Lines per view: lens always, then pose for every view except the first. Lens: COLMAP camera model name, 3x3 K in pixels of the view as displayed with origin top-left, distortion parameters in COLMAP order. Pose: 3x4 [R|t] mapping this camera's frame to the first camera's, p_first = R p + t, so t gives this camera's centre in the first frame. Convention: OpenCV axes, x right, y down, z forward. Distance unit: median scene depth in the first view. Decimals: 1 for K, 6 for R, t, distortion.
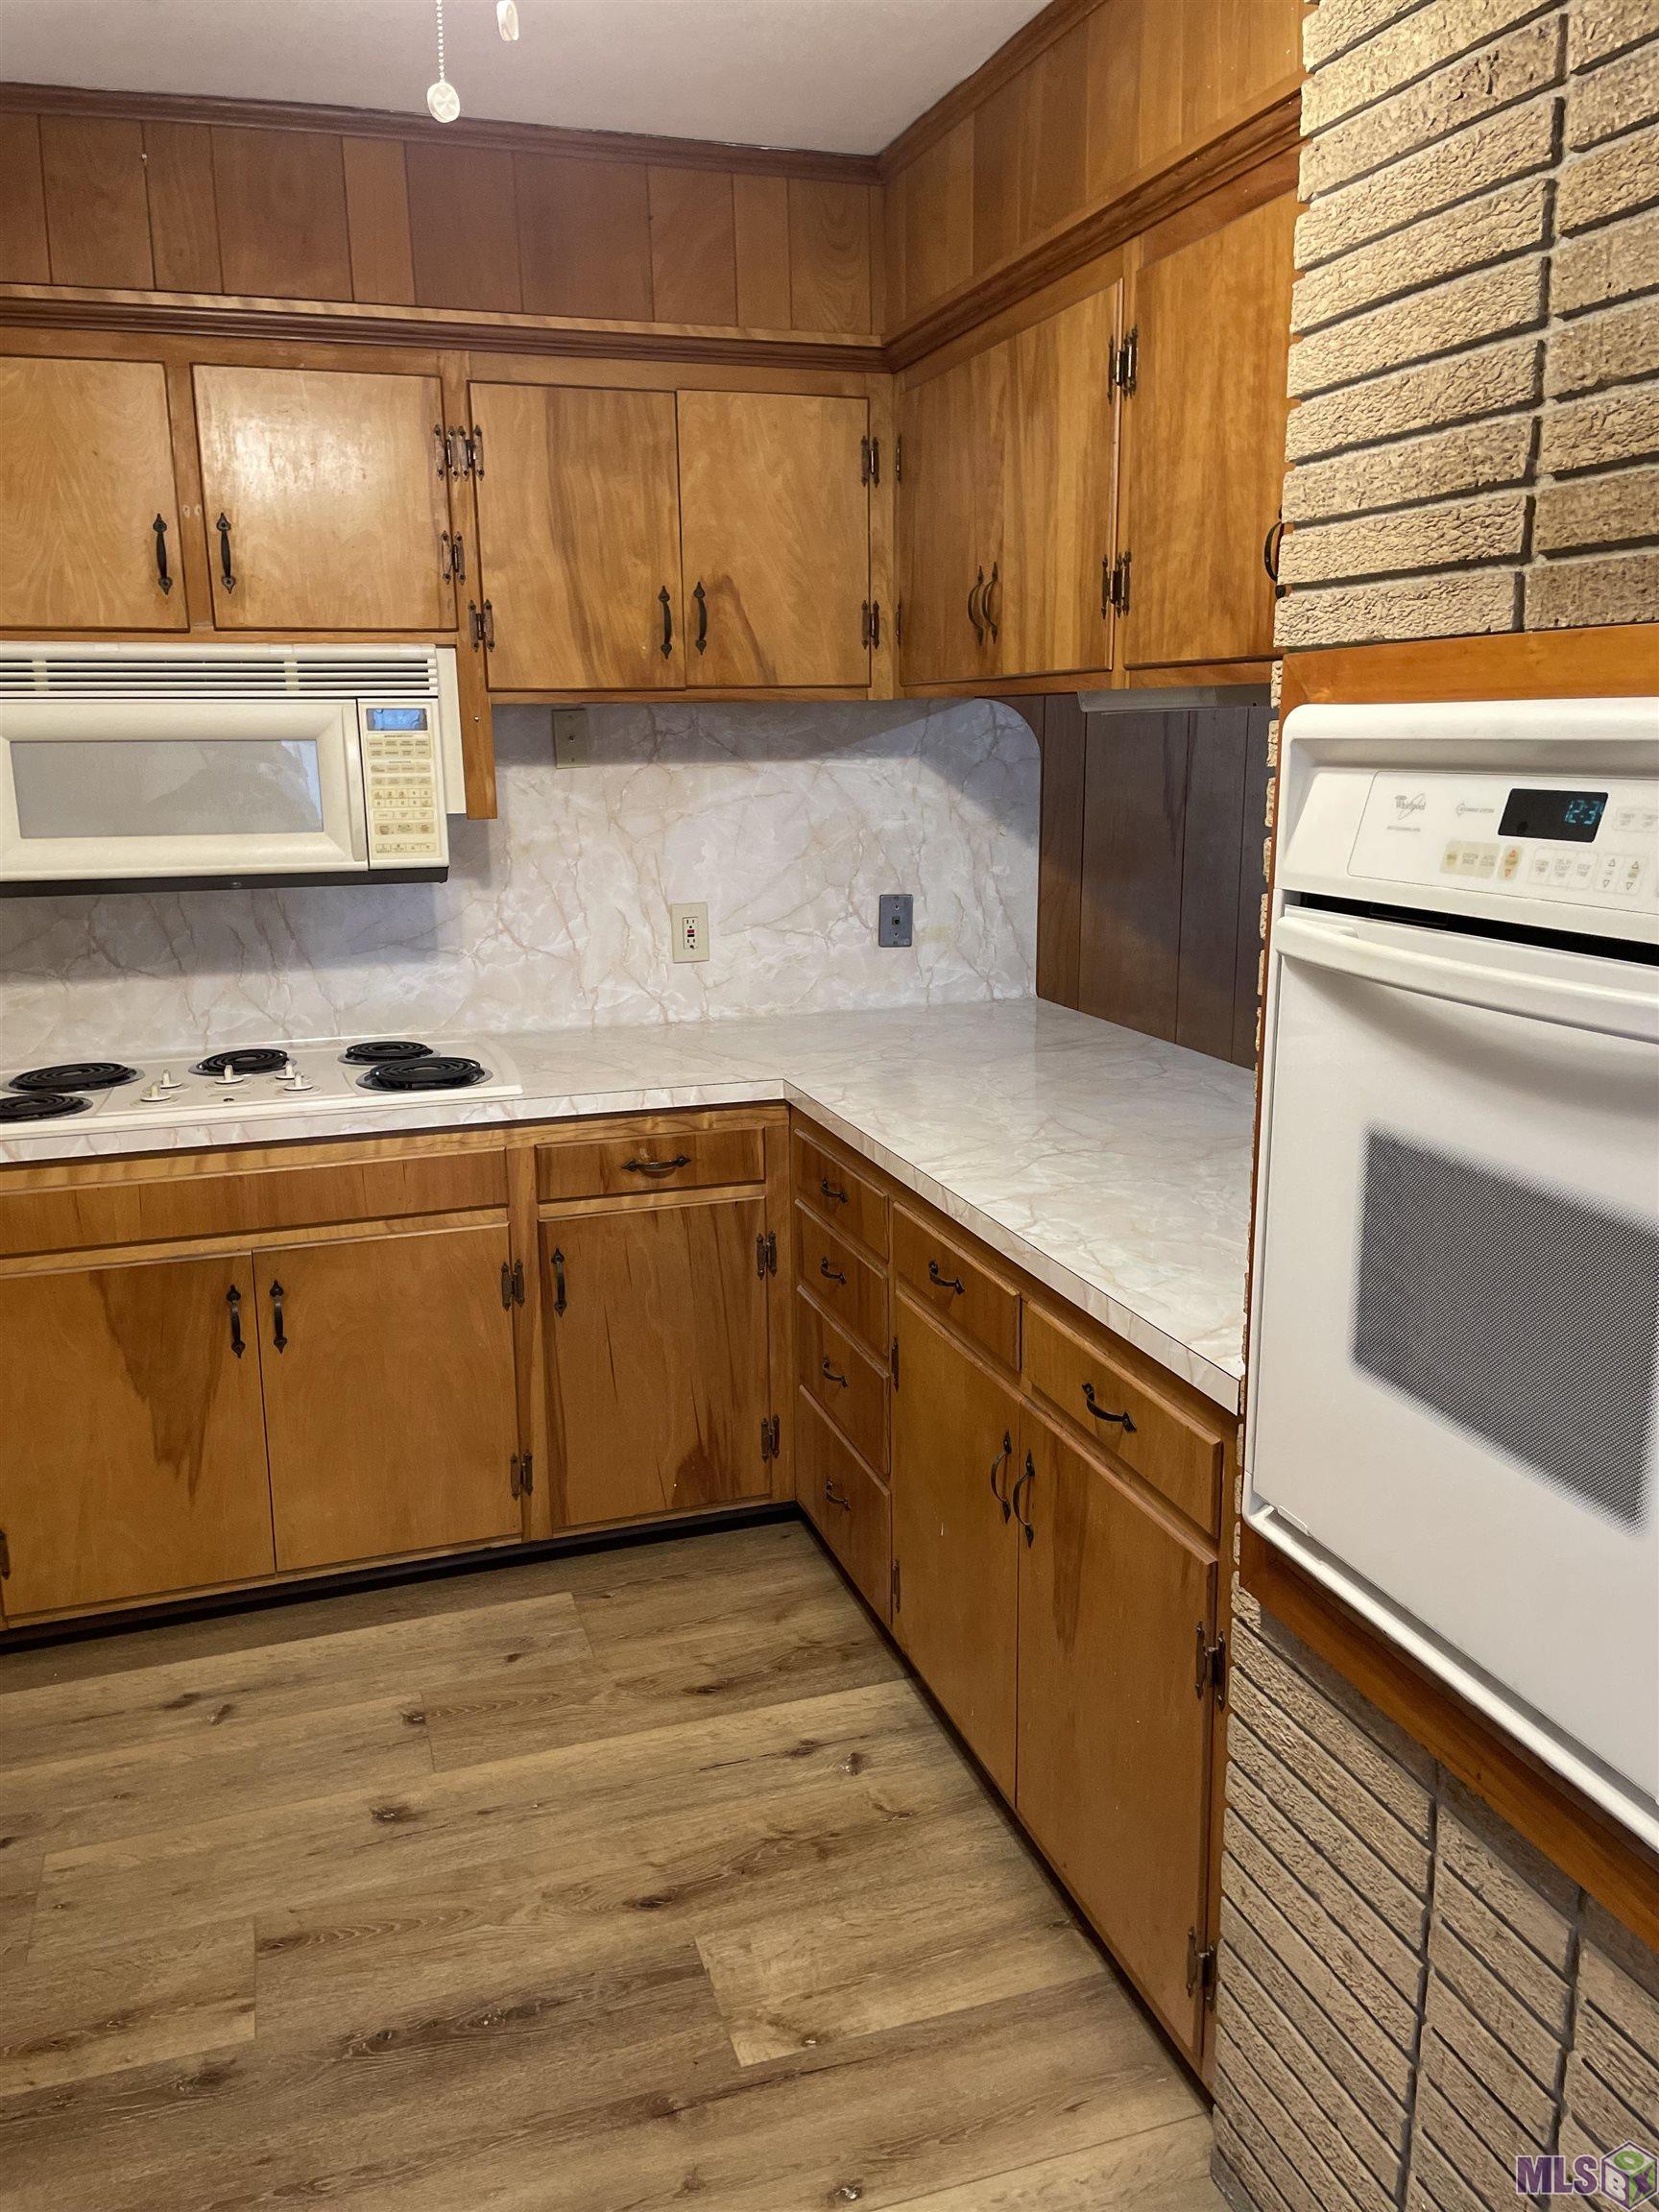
lens RADIAL K [[1688.4, 0, 829.4], [0, 1688.4, 1099.4], [0, 0, 1]] dist [0.068762, -0.048664]
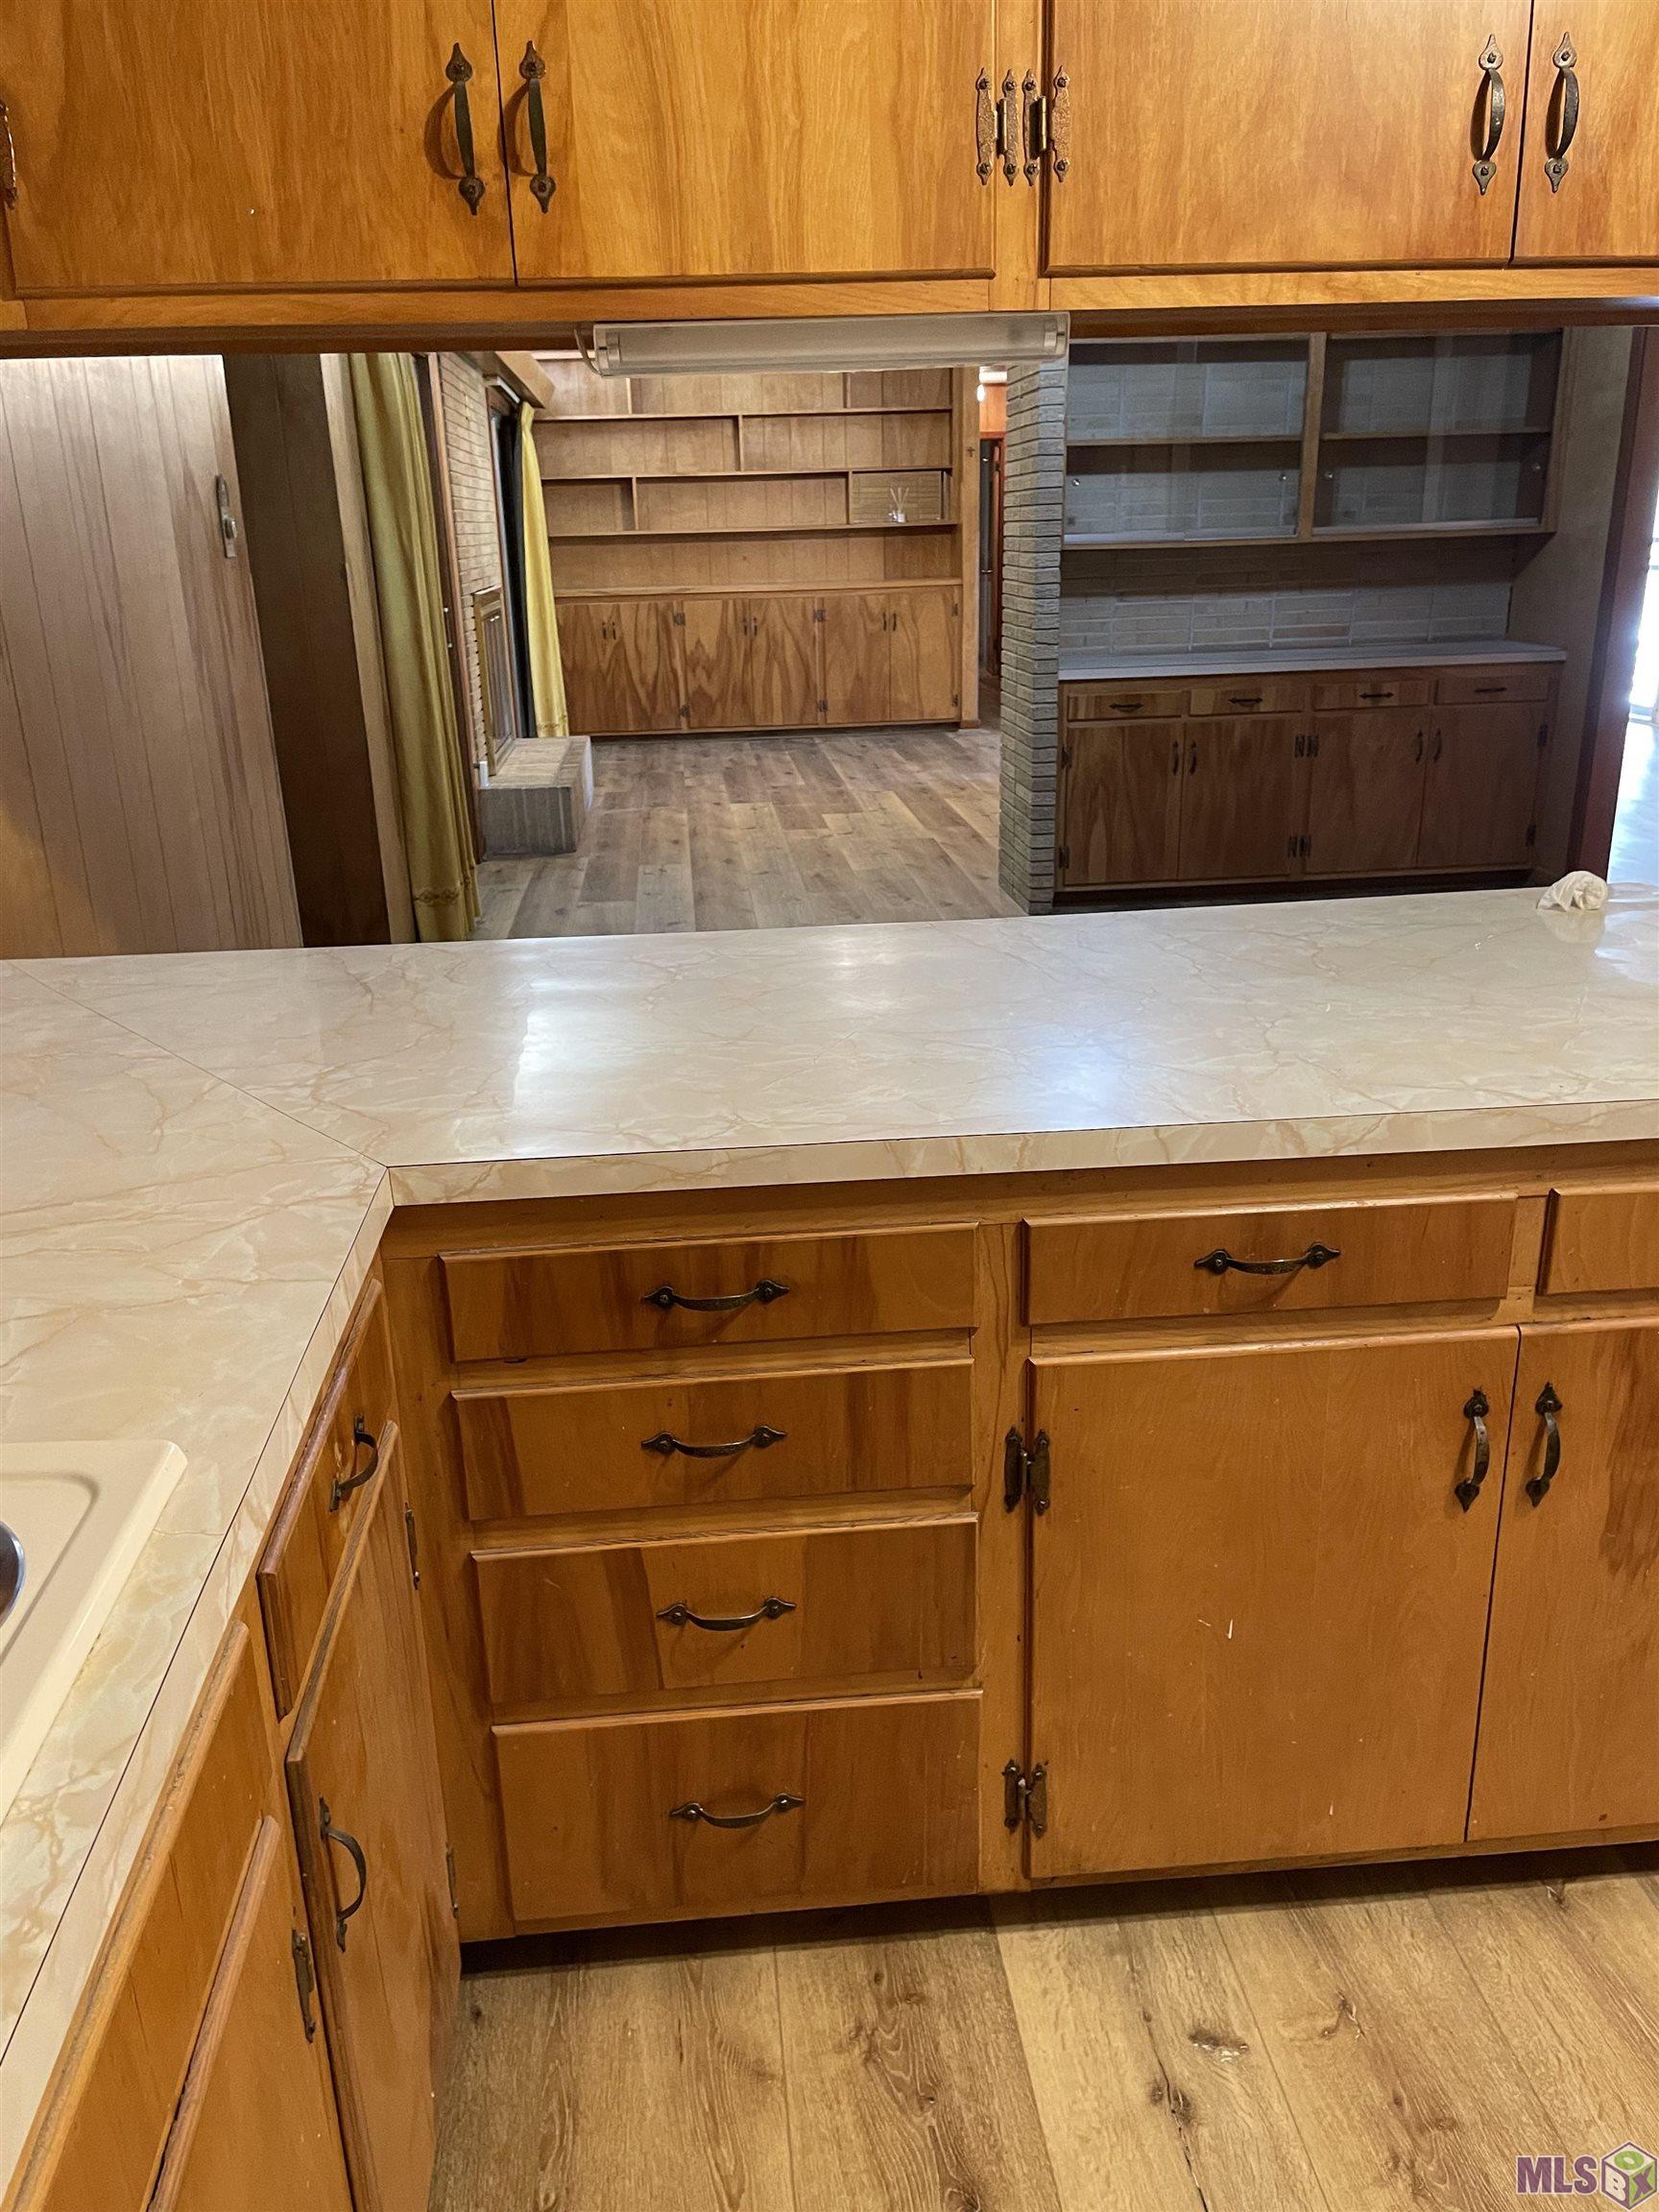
lens RADIAL K [[1688.4, 0, 816.6], [0, 1688.4, 1120.9], [0, 0, 1]] dist [0.068762, -0.048664]
pose [[0.228304, -0.320785, 0.919225, -0.528840], [0.235671, 0.934290, 0.267510, -0.151156], [-0.944636, 0.155561, 0.288902, 0.945162]]
